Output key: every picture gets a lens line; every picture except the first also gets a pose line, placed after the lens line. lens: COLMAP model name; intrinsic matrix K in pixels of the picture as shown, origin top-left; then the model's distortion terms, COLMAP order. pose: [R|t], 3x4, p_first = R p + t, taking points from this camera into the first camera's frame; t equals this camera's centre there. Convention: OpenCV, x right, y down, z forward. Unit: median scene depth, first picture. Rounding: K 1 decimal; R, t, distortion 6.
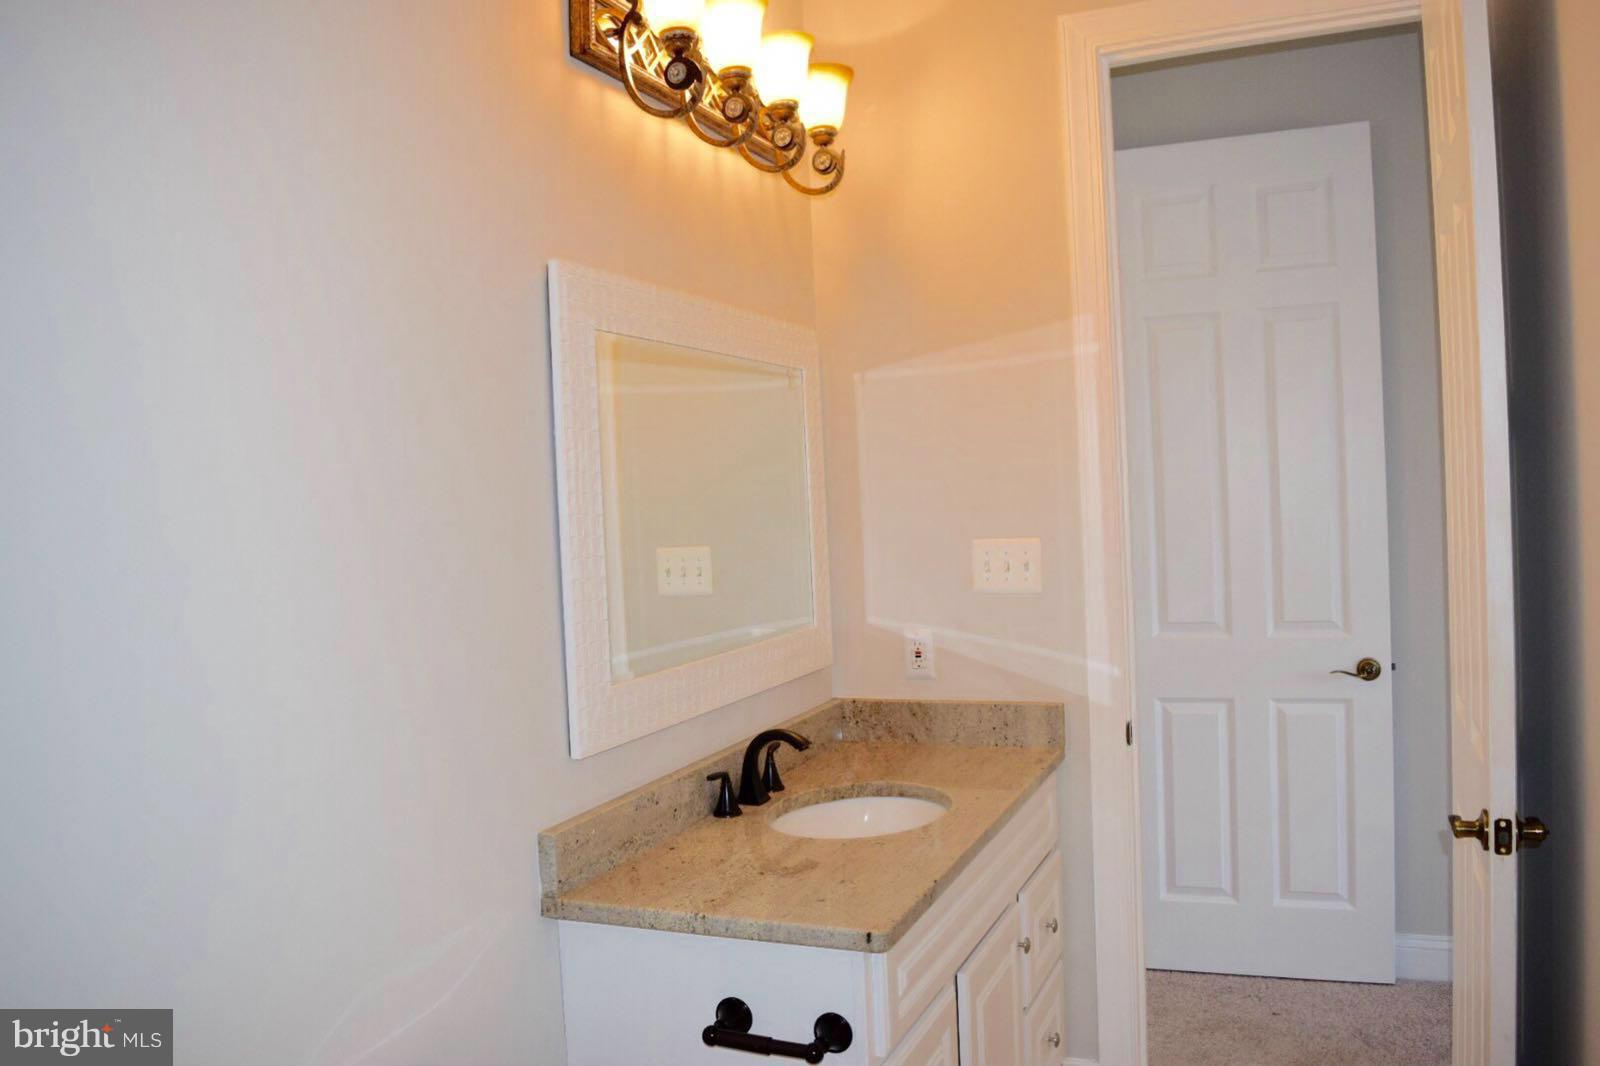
lens RADIAL K [[1297.0, 0, 800.0], [0, 1297.0, 533.0], [0, 0, 1]] dist [0.000567, 0.000060]
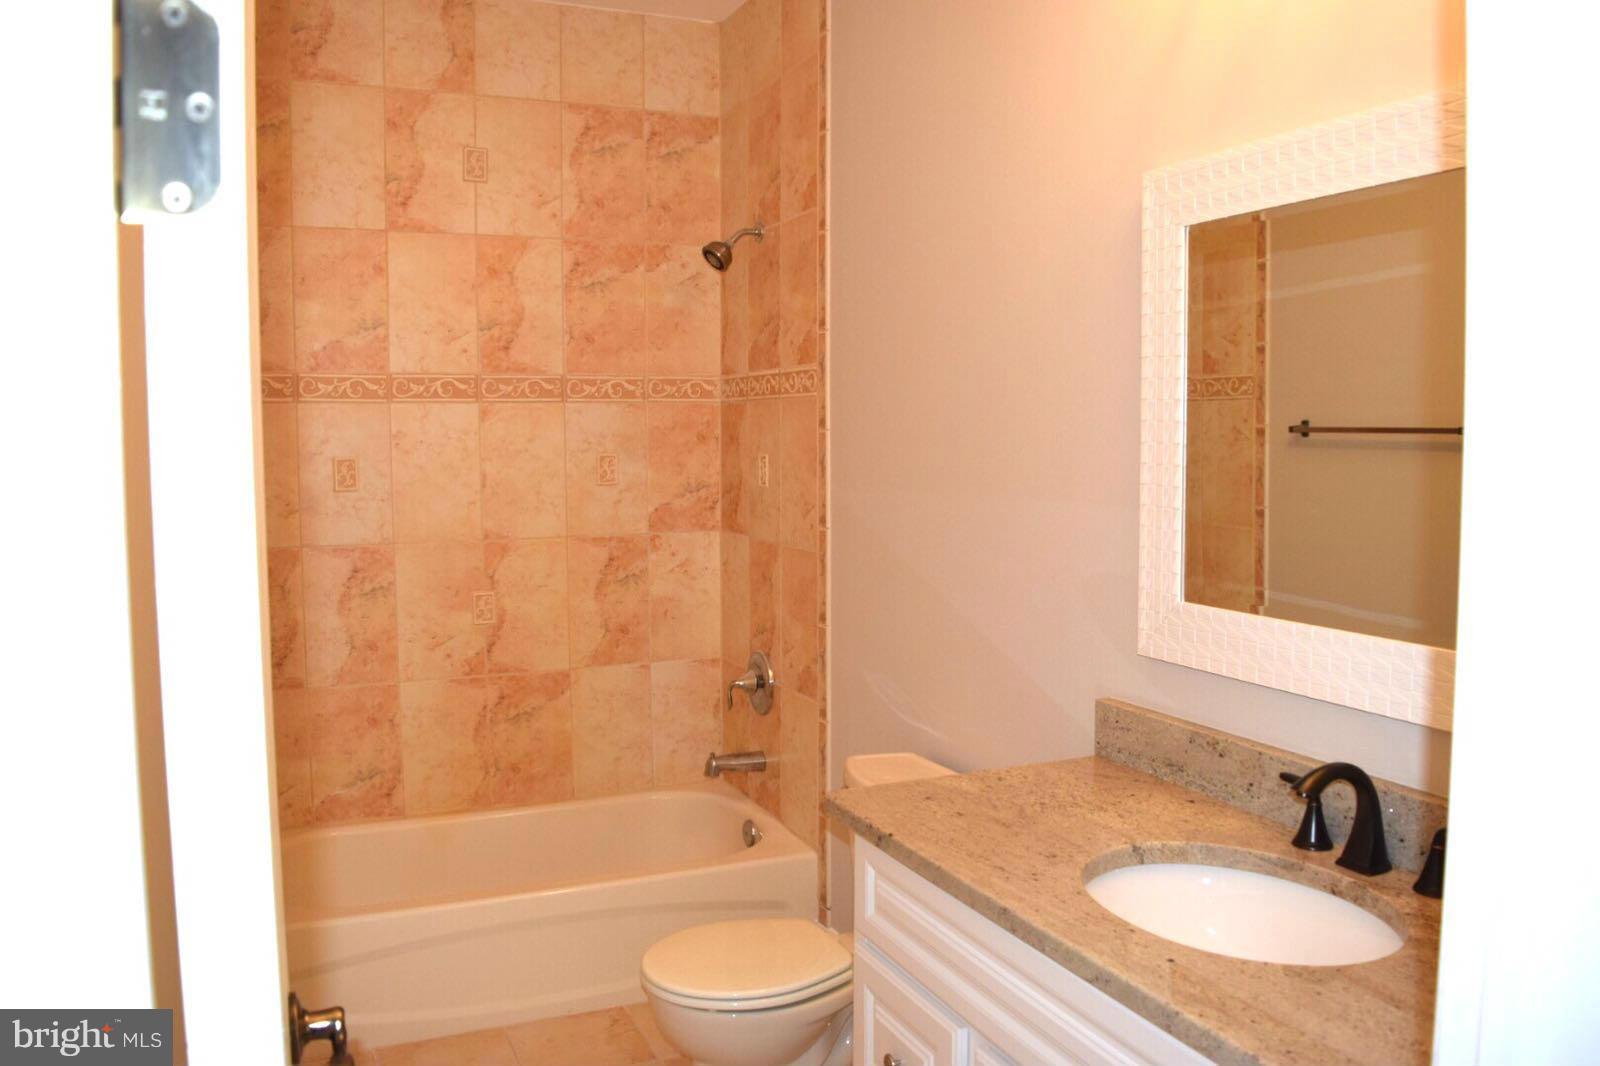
lens RADIAL K [[1297.0, 0, 800.0], [0, 1297.0, 533.0], [0, 0, 1]] dist [0.000567, 0.000060]
pose [[-0.693204, 0.098789, -0.713939, 0.759833], [0.013999, 0.992220, 0.123704, -0.056053], [0.720605, 0.075758, -0.689194, 1.521538]]
